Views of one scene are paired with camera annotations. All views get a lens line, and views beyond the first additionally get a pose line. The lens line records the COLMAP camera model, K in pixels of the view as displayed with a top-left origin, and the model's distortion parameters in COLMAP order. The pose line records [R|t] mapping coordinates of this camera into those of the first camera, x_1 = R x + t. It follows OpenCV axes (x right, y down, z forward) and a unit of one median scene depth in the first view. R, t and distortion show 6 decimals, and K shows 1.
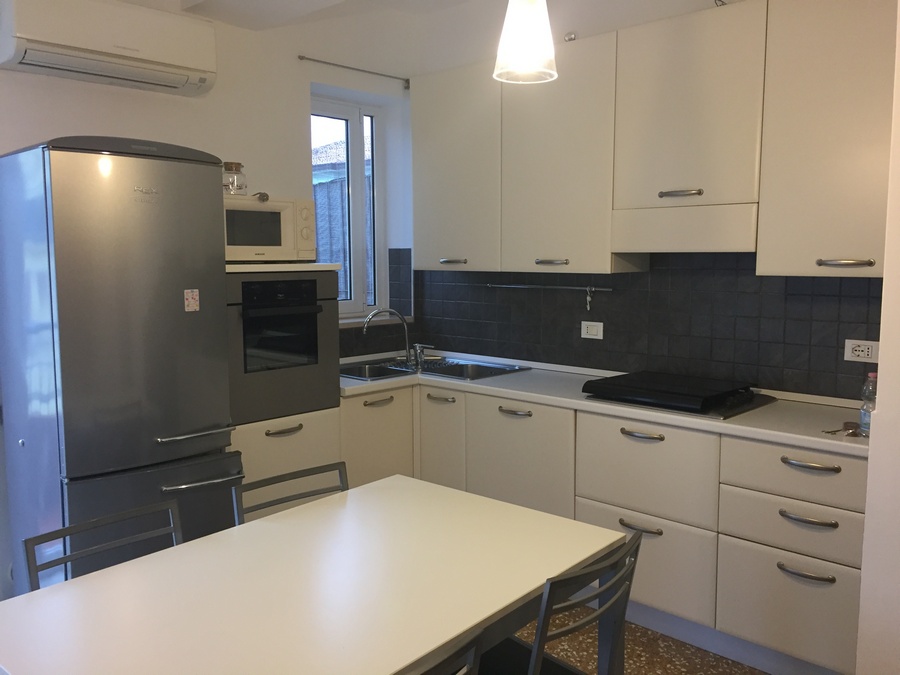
lens RADIAL K [[779.4, 0, 450.0], [0, 779.4, 337.5], [0, 0, 1]] dist [0.056161, 0.000821]
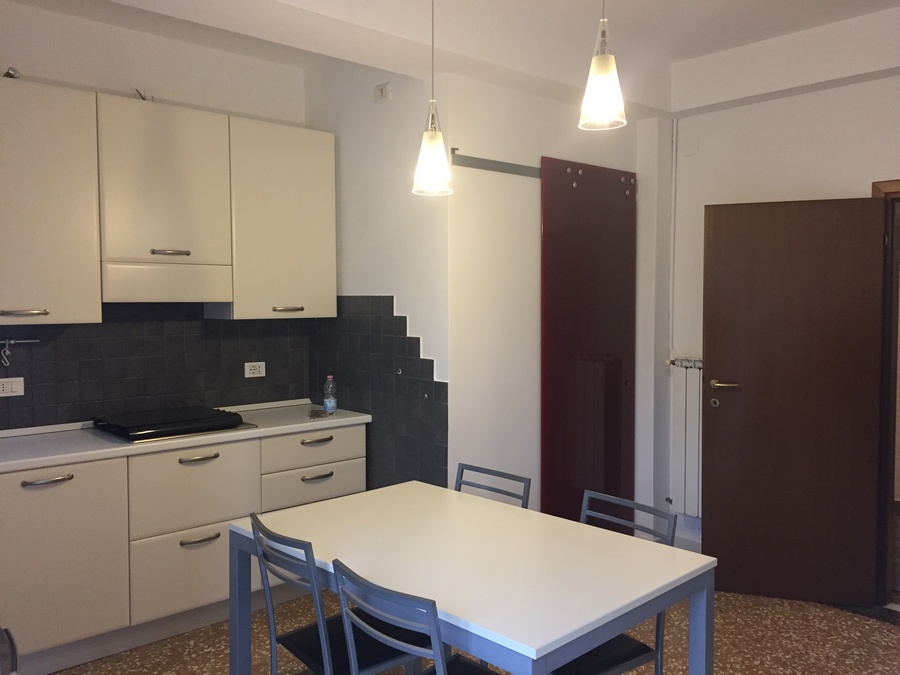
lens RADIAL K [[736.2, 0, 450.0], [0, 736.2, 337.5], [0, 0, 1]] dist [-0.001526, 0.000079]
pose [[0.072228, -0.048411, 0.996213, -0.734830], [0.110820, 0.993026, 0.040221, -0.051332], [-0.991212, 0.107495, 0.077089, 0.481479]]
